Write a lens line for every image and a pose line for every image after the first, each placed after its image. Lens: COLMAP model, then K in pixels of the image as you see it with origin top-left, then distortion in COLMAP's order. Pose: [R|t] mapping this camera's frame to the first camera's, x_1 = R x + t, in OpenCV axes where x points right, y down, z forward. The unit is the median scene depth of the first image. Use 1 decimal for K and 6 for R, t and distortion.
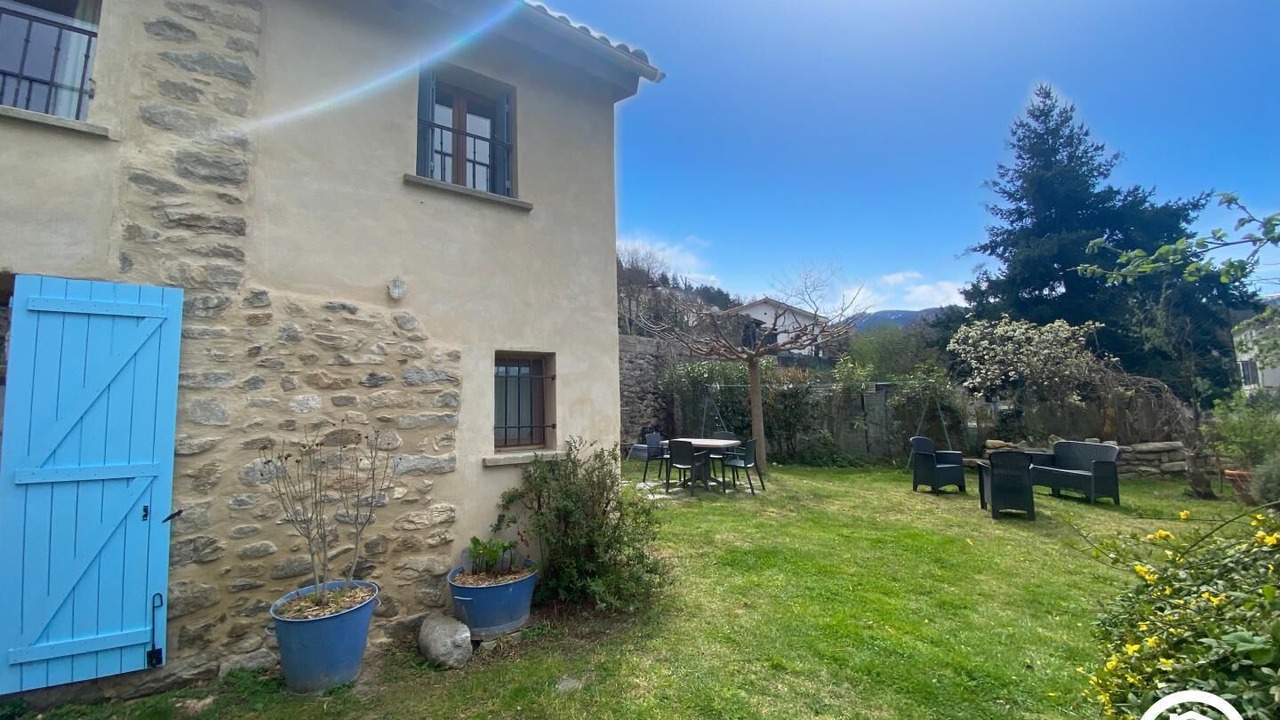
lens RADIAL K [[517.0, 0, 640.0], [0, 517.0, 360.0], [0, 0, 1]] dist [0.039242, -0.031531]
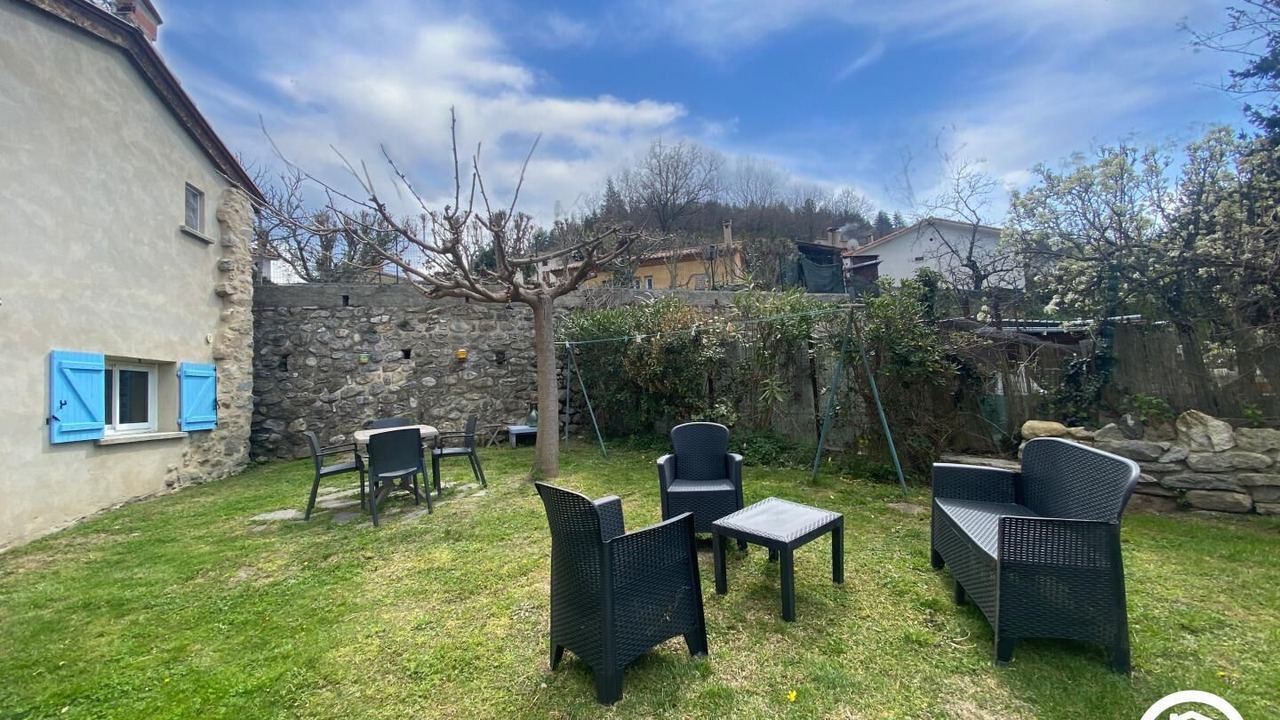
lens RADIAL K [[517.0, 0, 640.0], [0, 517.0, 360.0], [0, 0, 1]] dist [0.039242, -0.031531]
pose [[0.907210, -0.050613, -0.417621, 1.645976], [0.076983, 0.995946, 0.046531, 0.149075], [0.413573, -0.074363, 0.907429, 1.303974]]
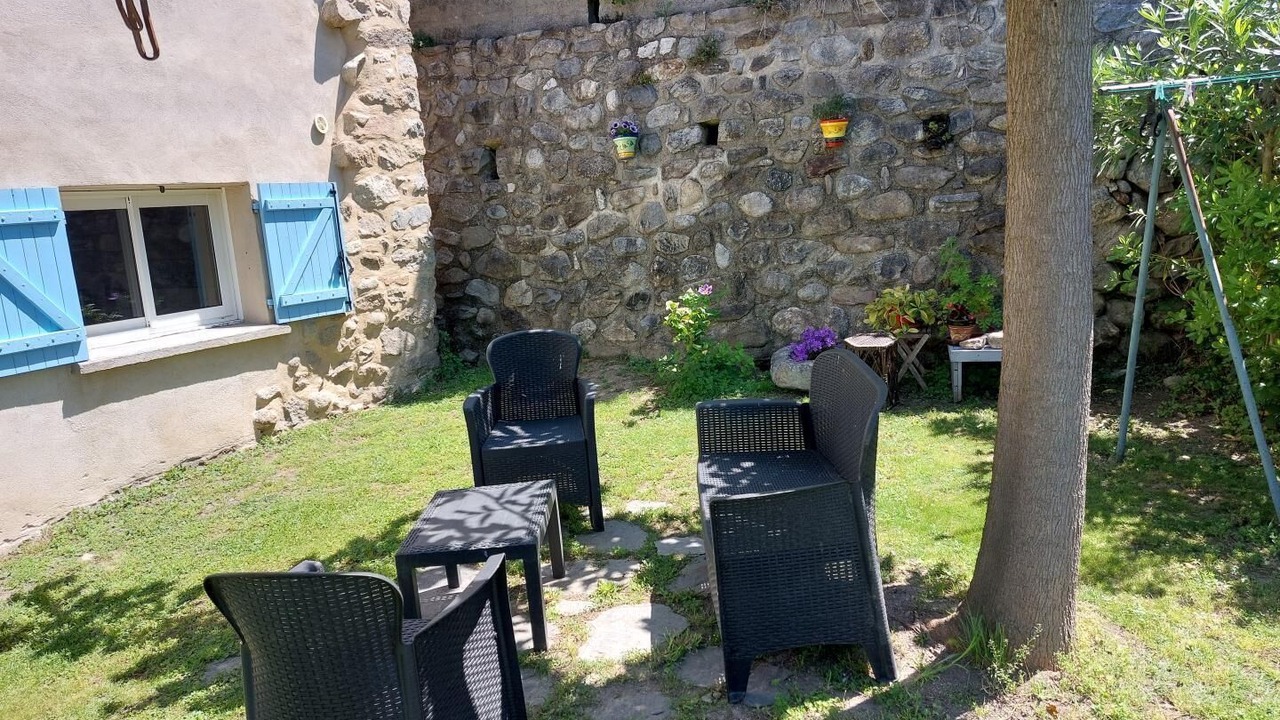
lens RADIAL K [[936.8, 0, 640.0], [0, 936.8, 360.0], [0, 0, 1]] dist [0.114002, -0.133582]
pose [[0.489402, 0.144787, -0.859955, 1.150037], [0.143285, 0.959368, 0.243069, 0.103544], [0.860206, -0.242177, 0.448771, 2.104625]]
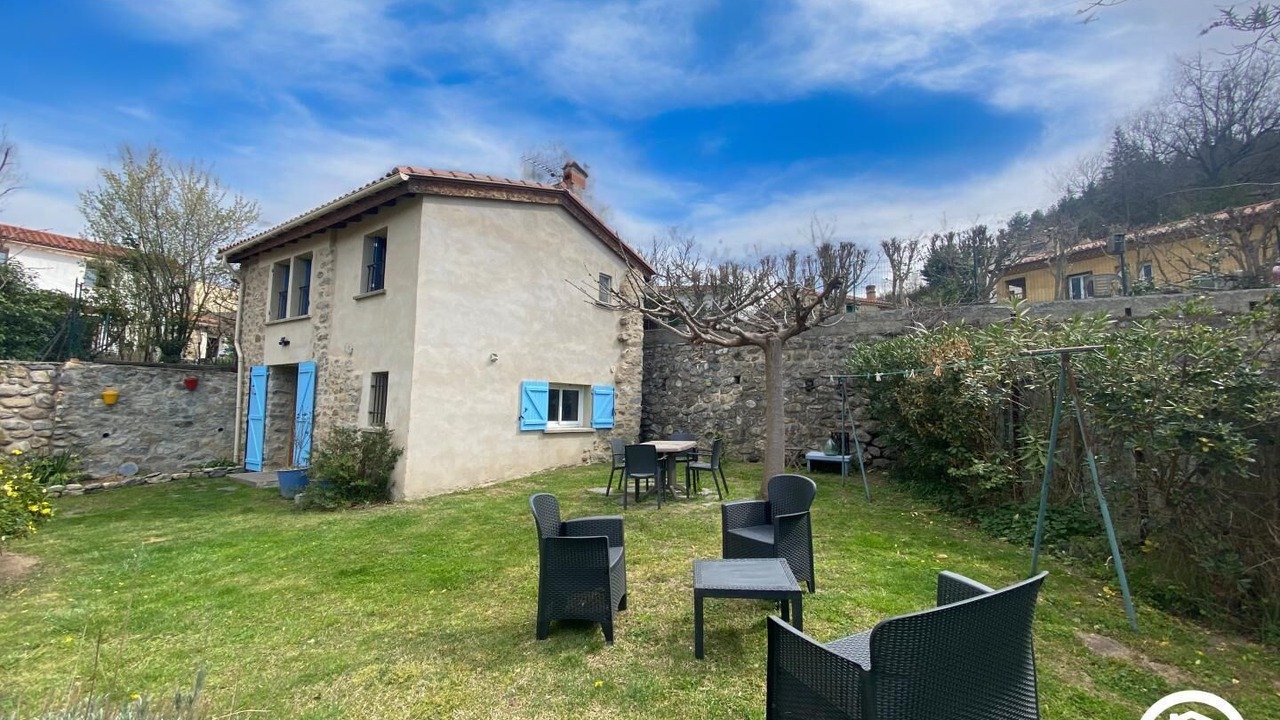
lens RADIAL K [[517.0, 0, 640.0], [0, 517.0, 360.0], [0, 0, 1]] dist [0.039242, -0.031531]
pose [[0.300701, -0.059079, -0.951887, 2.340876], [0.075730, 0.996407, -0.037919, 0.104283], [0.950707, -0.060685, 0.304095, 1.688597]]
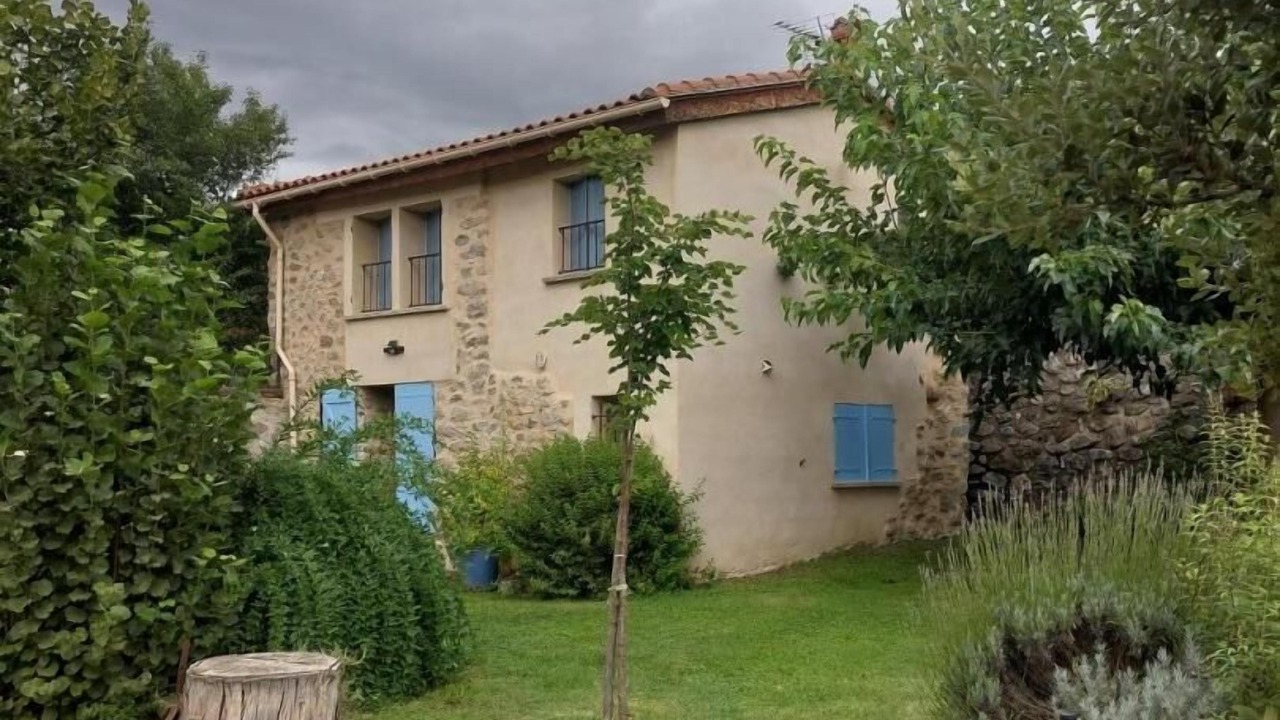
lens RADIAL K [[1227.8, 0, 643.0], [0, 1227.8, 383.9], [0, 0, 1]] dist [0.157591, -0.253982]
pose [[0.190990, -0.027054, -0.981219, 3.334816], [0.101834, 0.994772, -0.007606, -0.017131], [0.976295, -0.098469, 0.192746, 0.677155]]
